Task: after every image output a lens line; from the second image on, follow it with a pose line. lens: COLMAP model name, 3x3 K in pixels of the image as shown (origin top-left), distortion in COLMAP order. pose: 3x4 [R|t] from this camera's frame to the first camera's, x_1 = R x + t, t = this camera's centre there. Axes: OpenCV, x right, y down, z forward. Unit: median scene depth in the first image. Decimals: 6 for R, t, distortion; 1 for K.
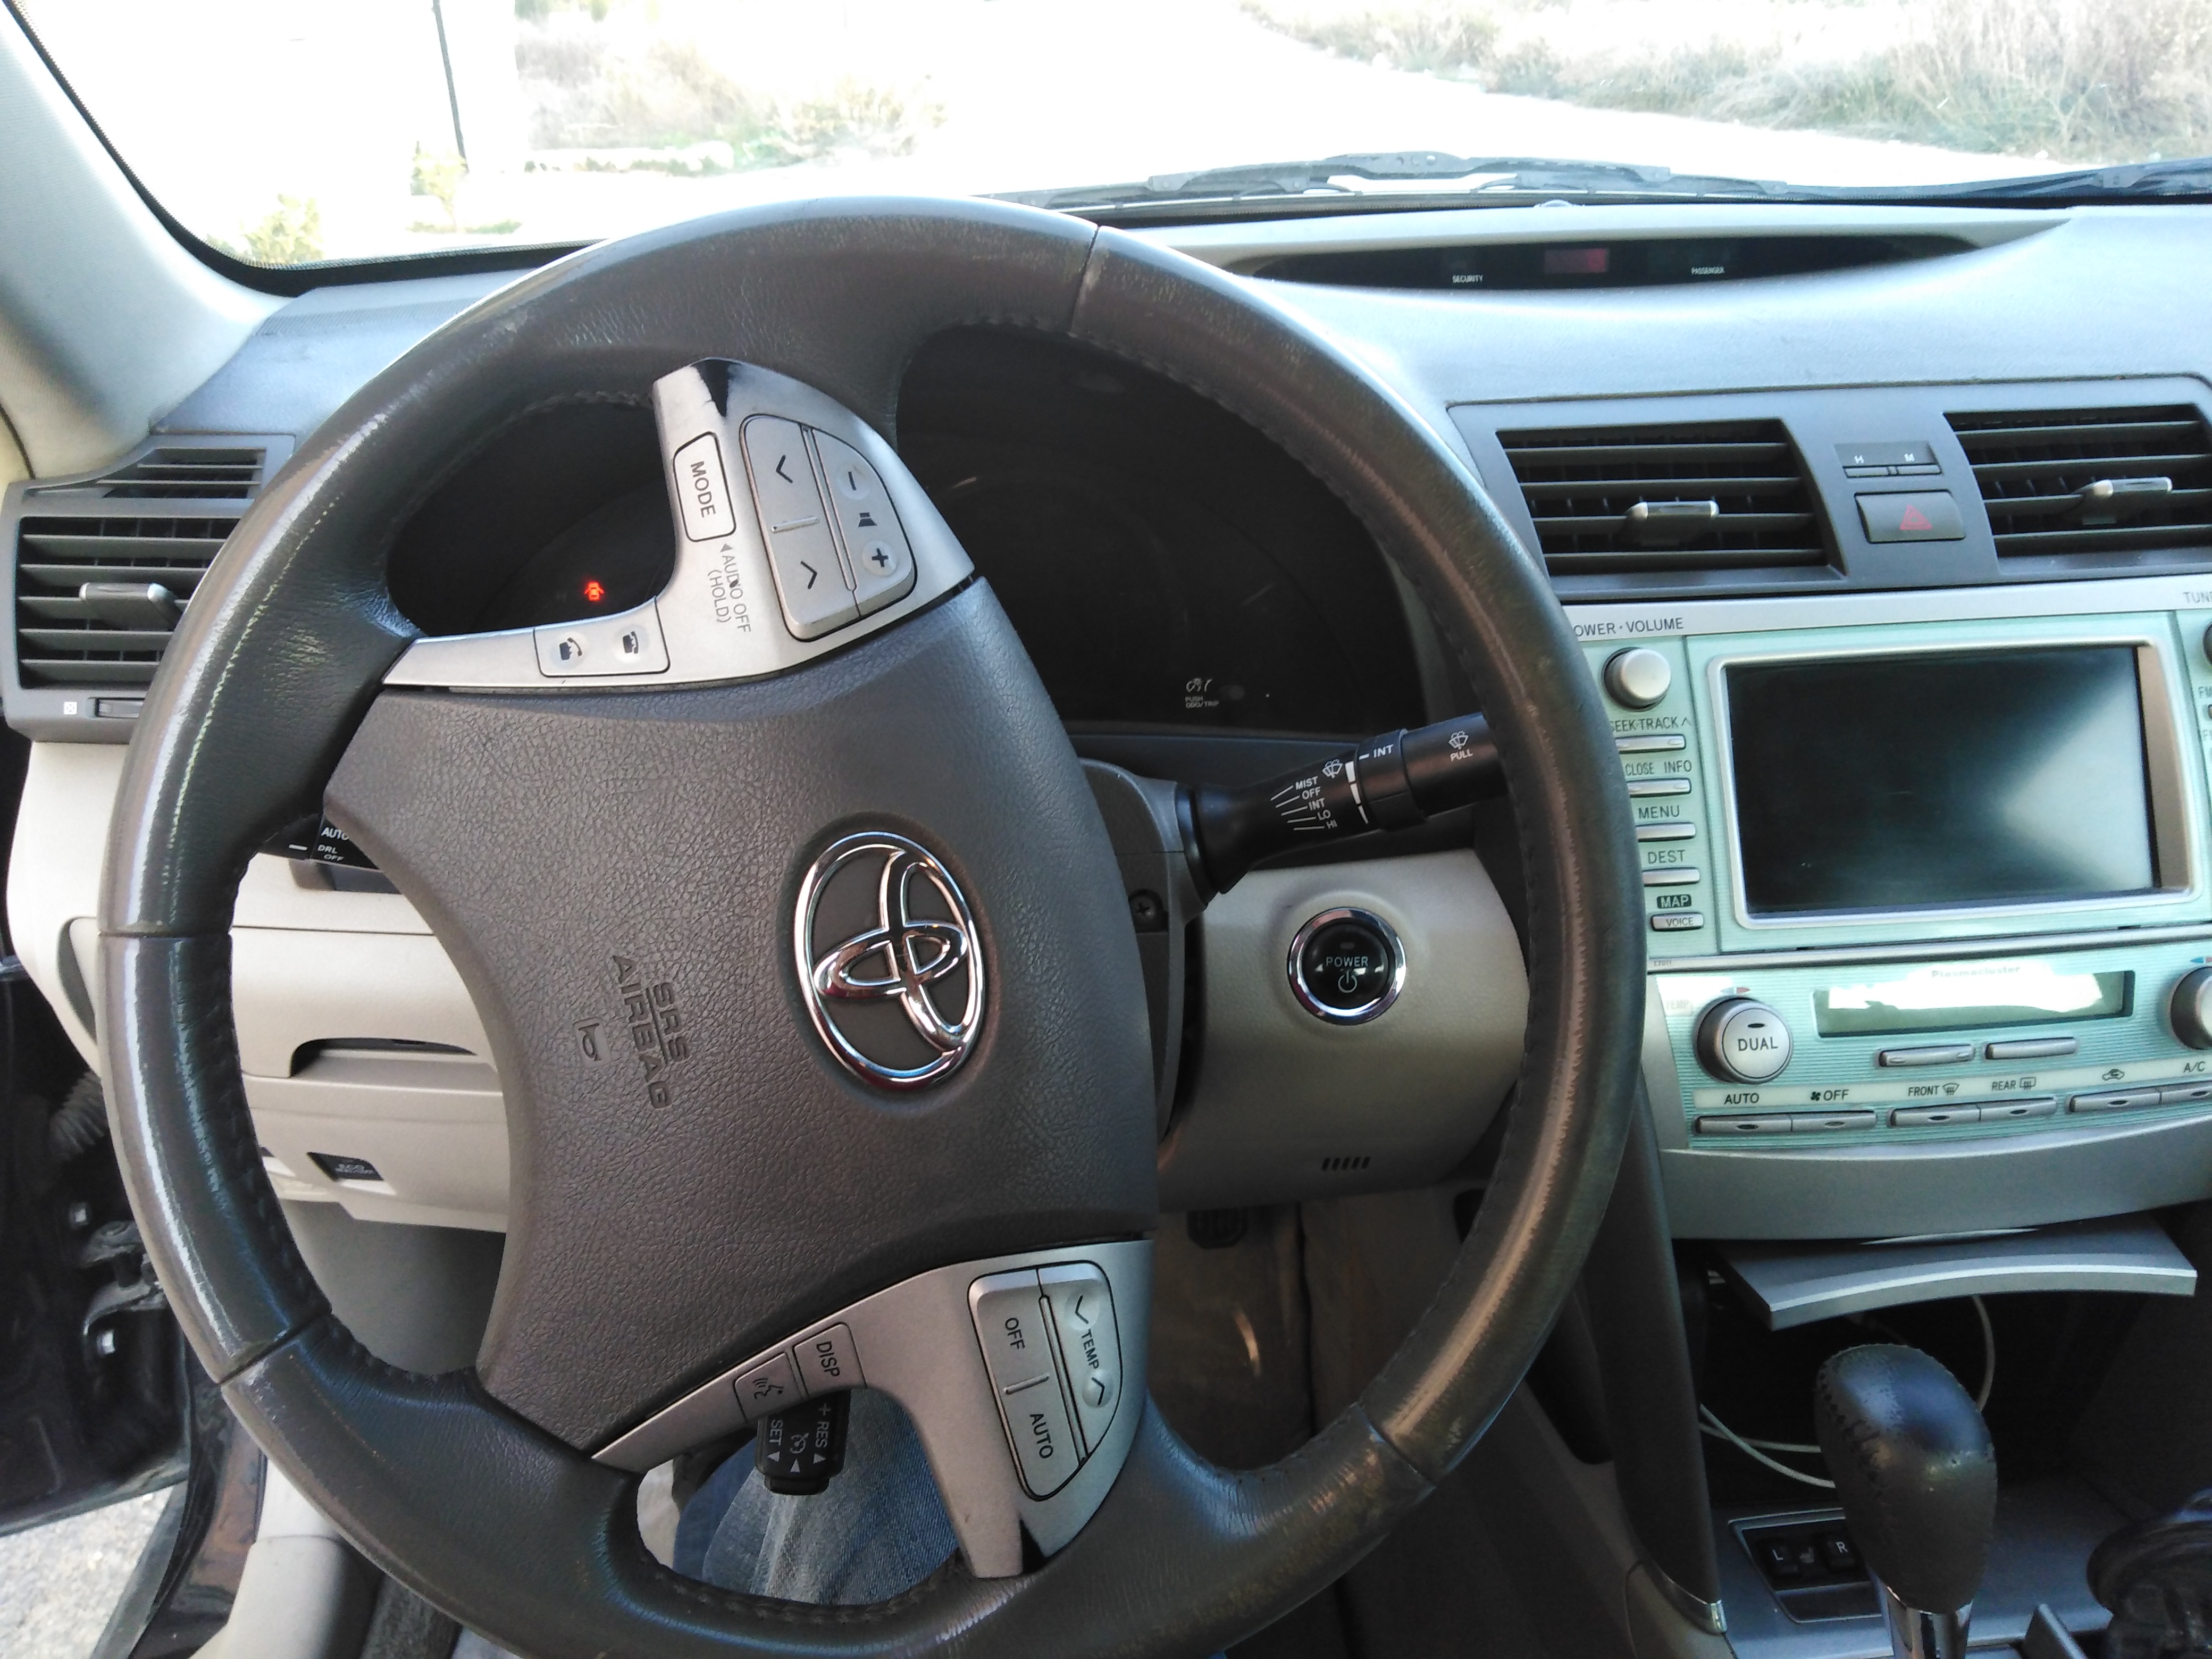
lens RADIAL K [[1651.2, 0, 1106.0], [0, 1651.2, 829.5], [0, 0, 1]] dist [-0.002893, 0.001077]
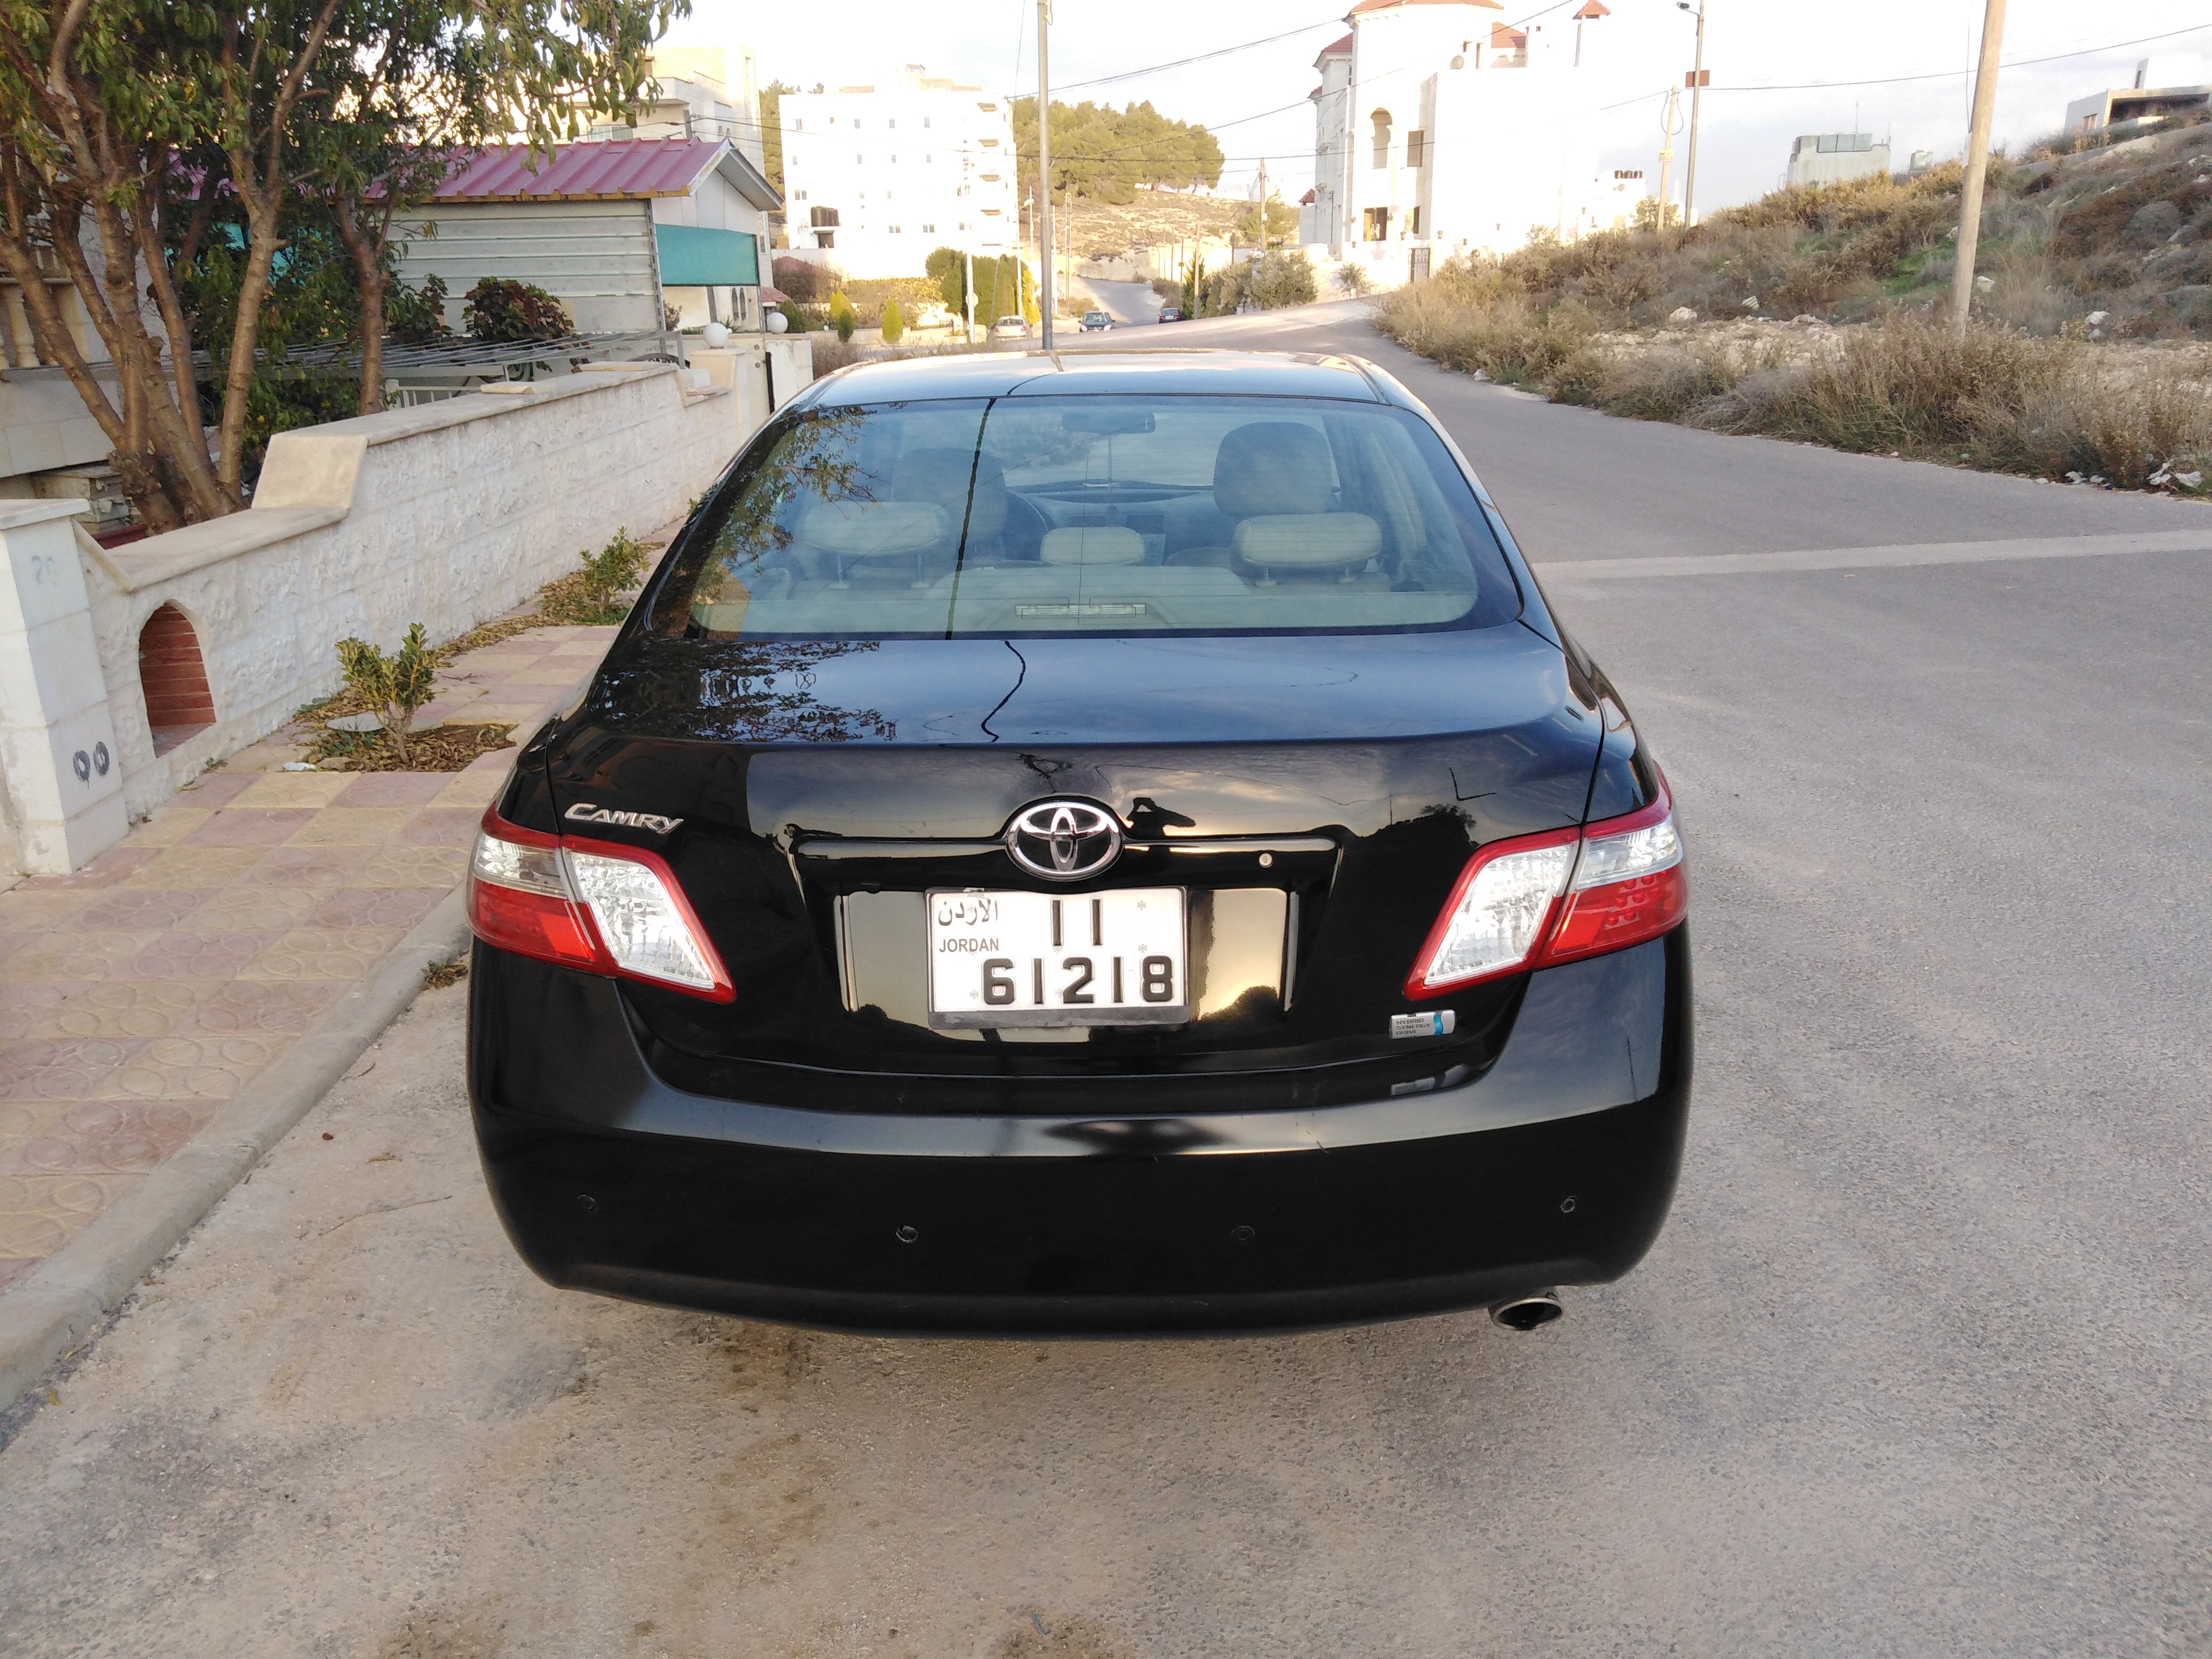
lens RADIAL K [[1651.2, 0, 1106.0], [0, 1651.2, 829.5], [0, 0, 1]] dist [-0.002893, 0.001077]
pose [[0.993585, 0.024366, -0.110431, 0.082692], [-0.041188, 0.987411, -0.152717, 0.154990], [0.105320, 0.156285, 0.982081, -0.422335]]
